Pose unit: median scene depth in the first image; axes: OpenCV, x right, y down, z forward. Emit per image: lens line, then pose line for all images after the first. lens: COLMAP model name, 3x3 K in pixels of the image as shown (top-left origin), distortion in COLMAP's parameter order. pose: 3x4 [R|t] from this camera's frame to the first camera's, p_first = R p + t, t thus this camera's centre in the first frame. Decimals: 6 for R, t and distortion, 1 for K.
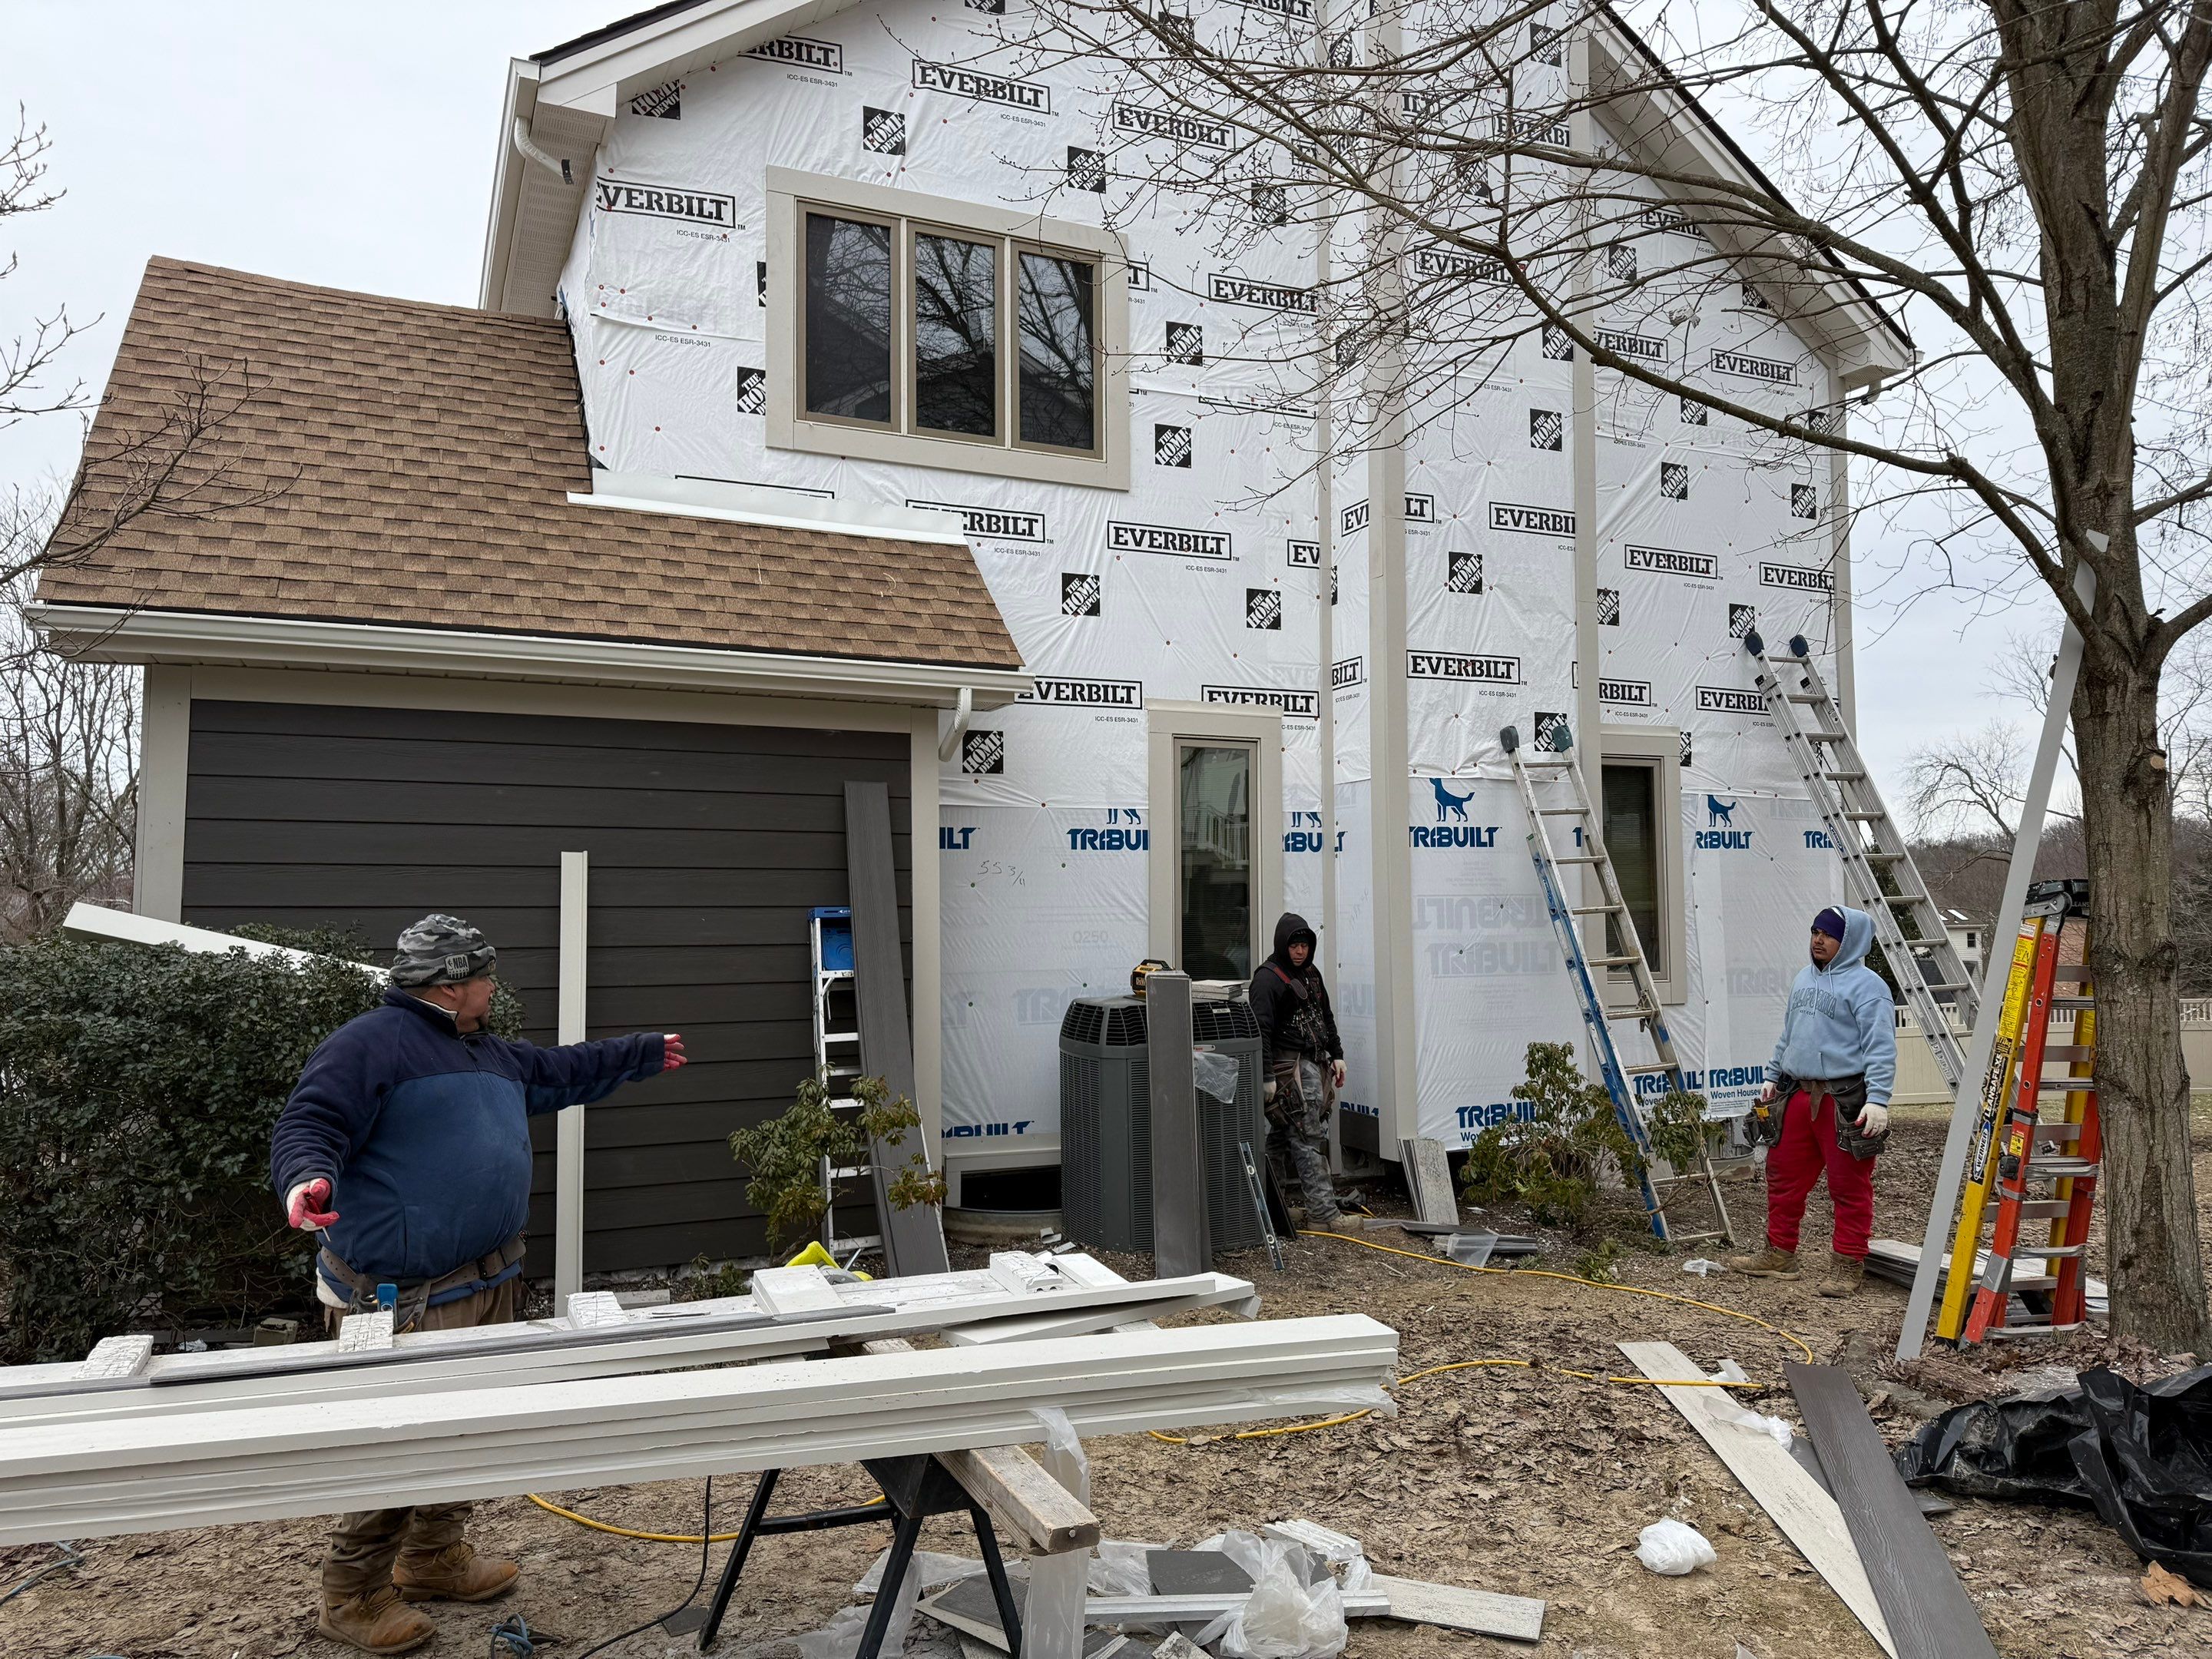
lens RADIAL K [[1544.9, 0, 1093.8], [0, 1544.9, 837.4], [0, 0, 1]] dist [0.082542, -0.099795]
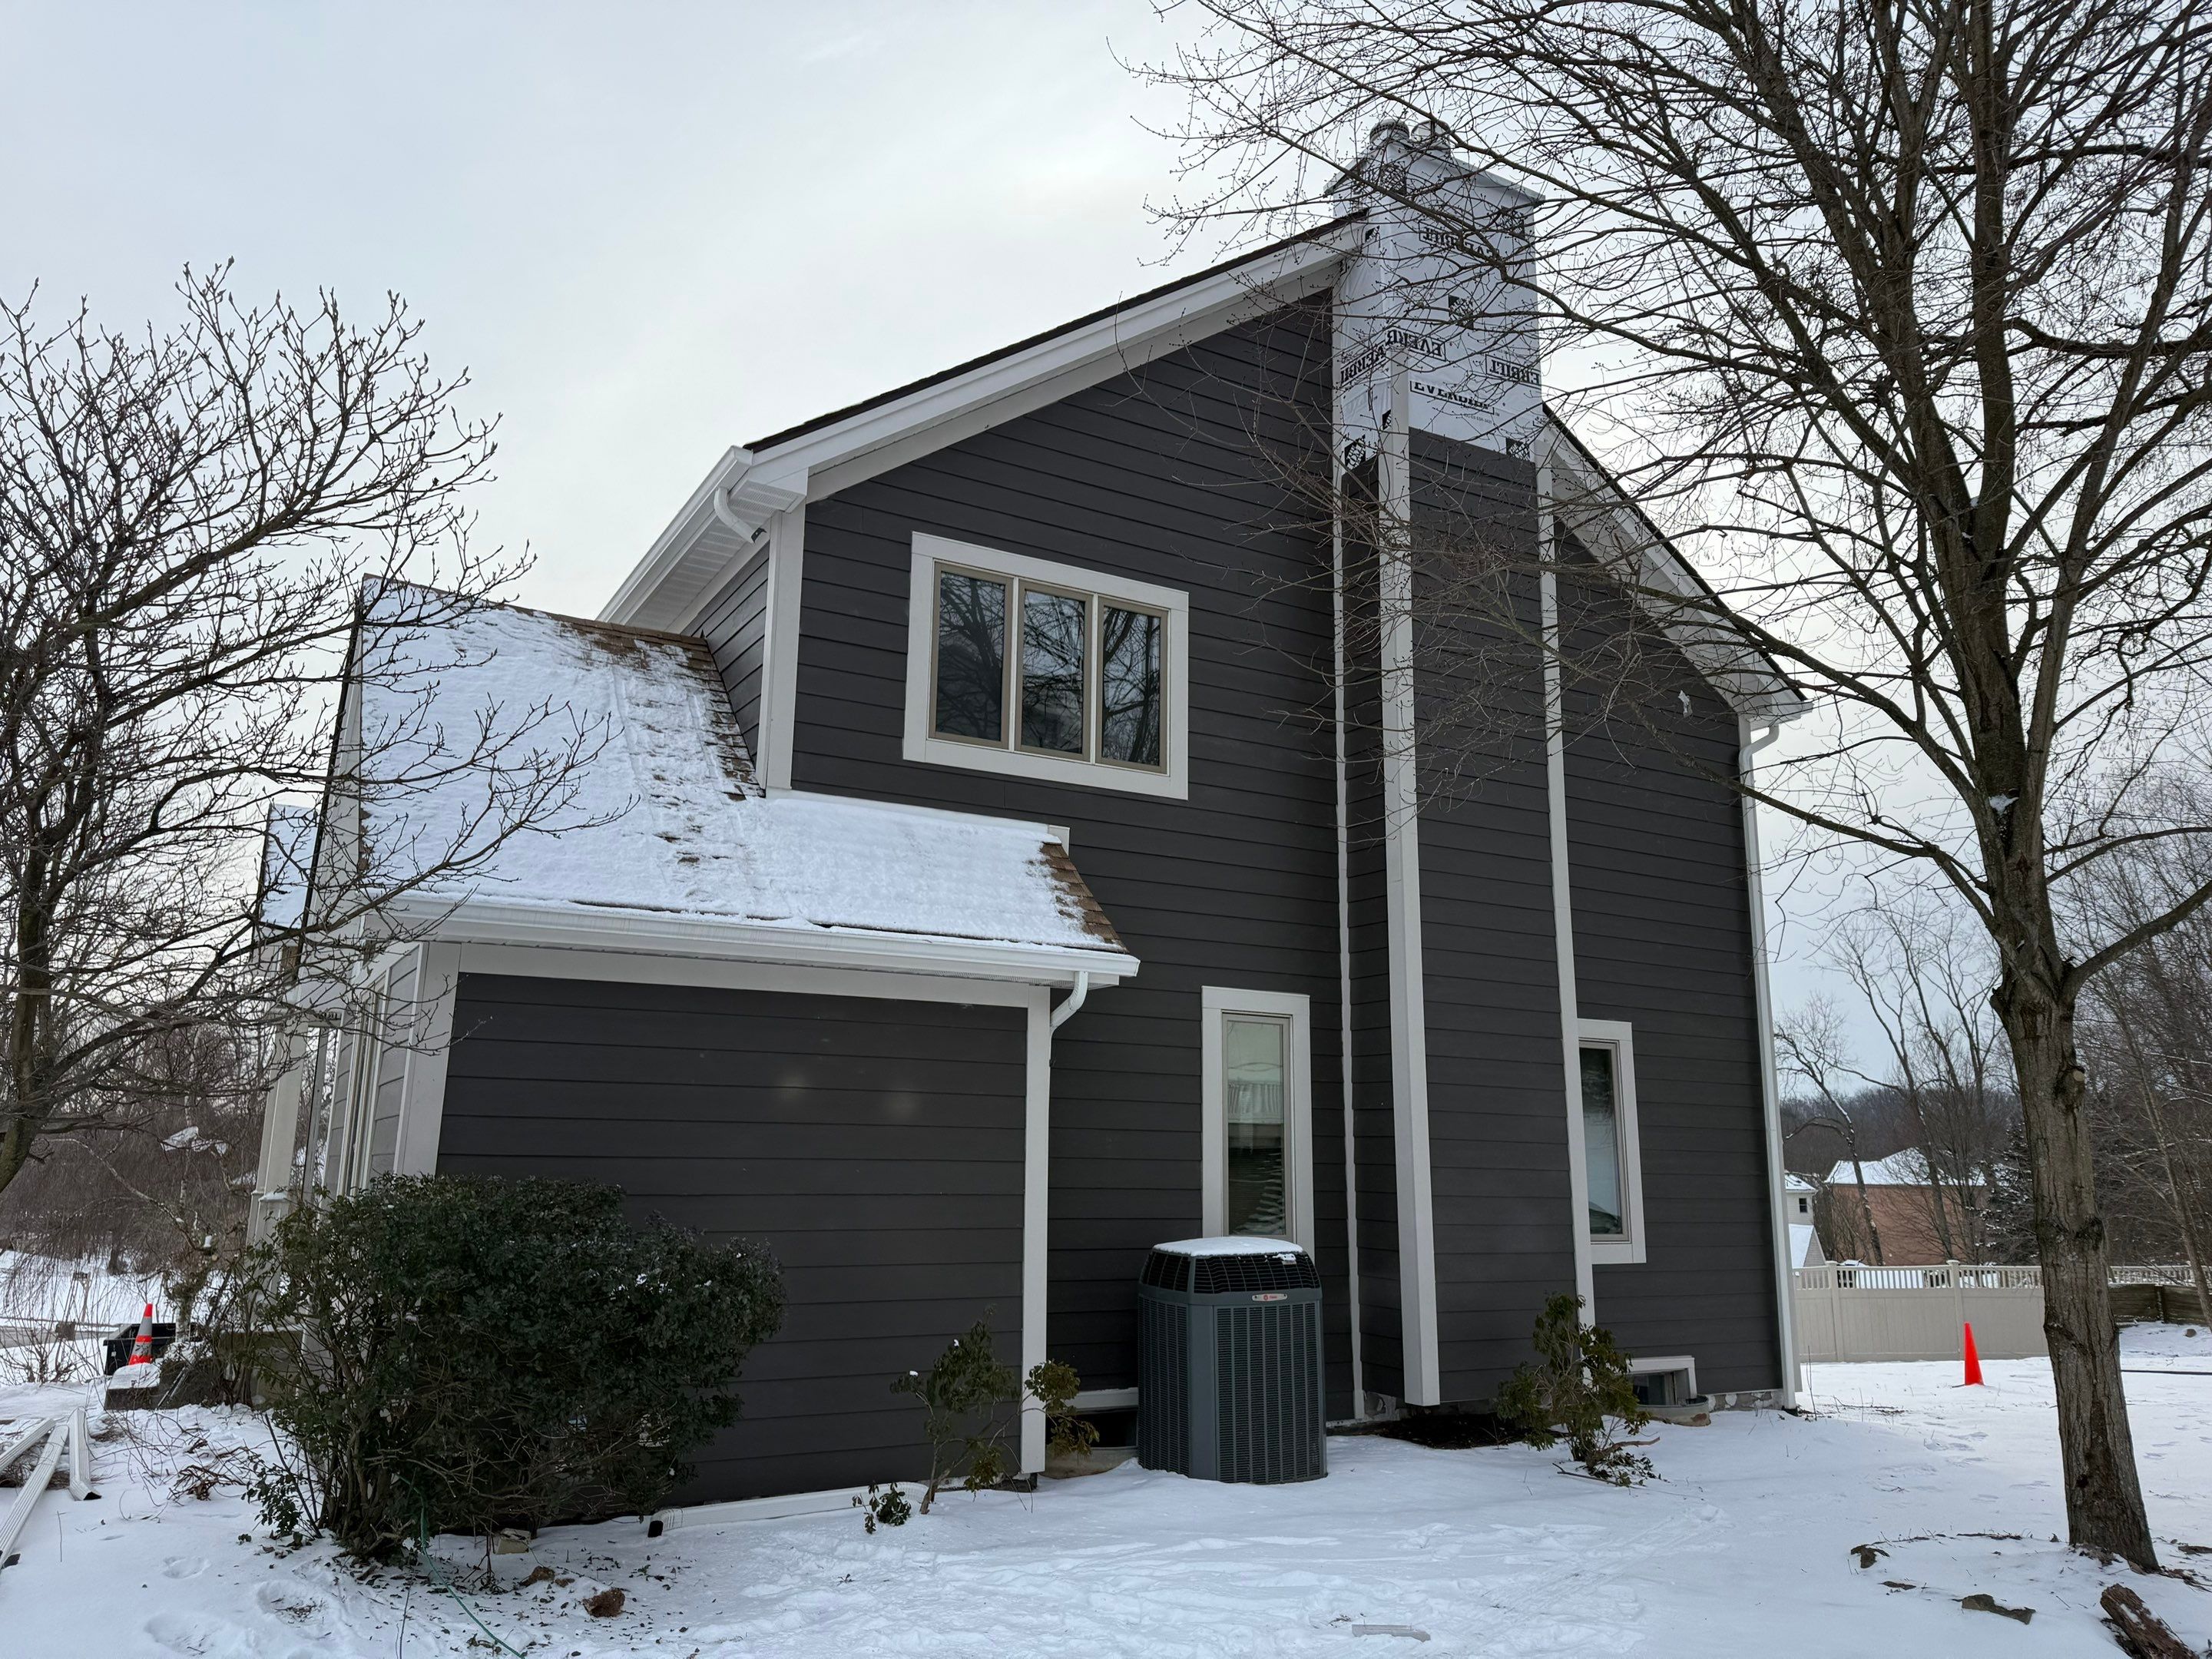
lens RADIAL K [[1544.9, 0, 1093.8], [0, 1544.9, 837.4], [0, 0, 1]] dist [0.082542, -0.099795]
pose [[0.995337, 0.037787, 0.088750, -0.244140], [-0.023455, 0.987272, -0.157302, -0.017896], [-0.093564, 0.154487, 0.983555, -0.219099]]
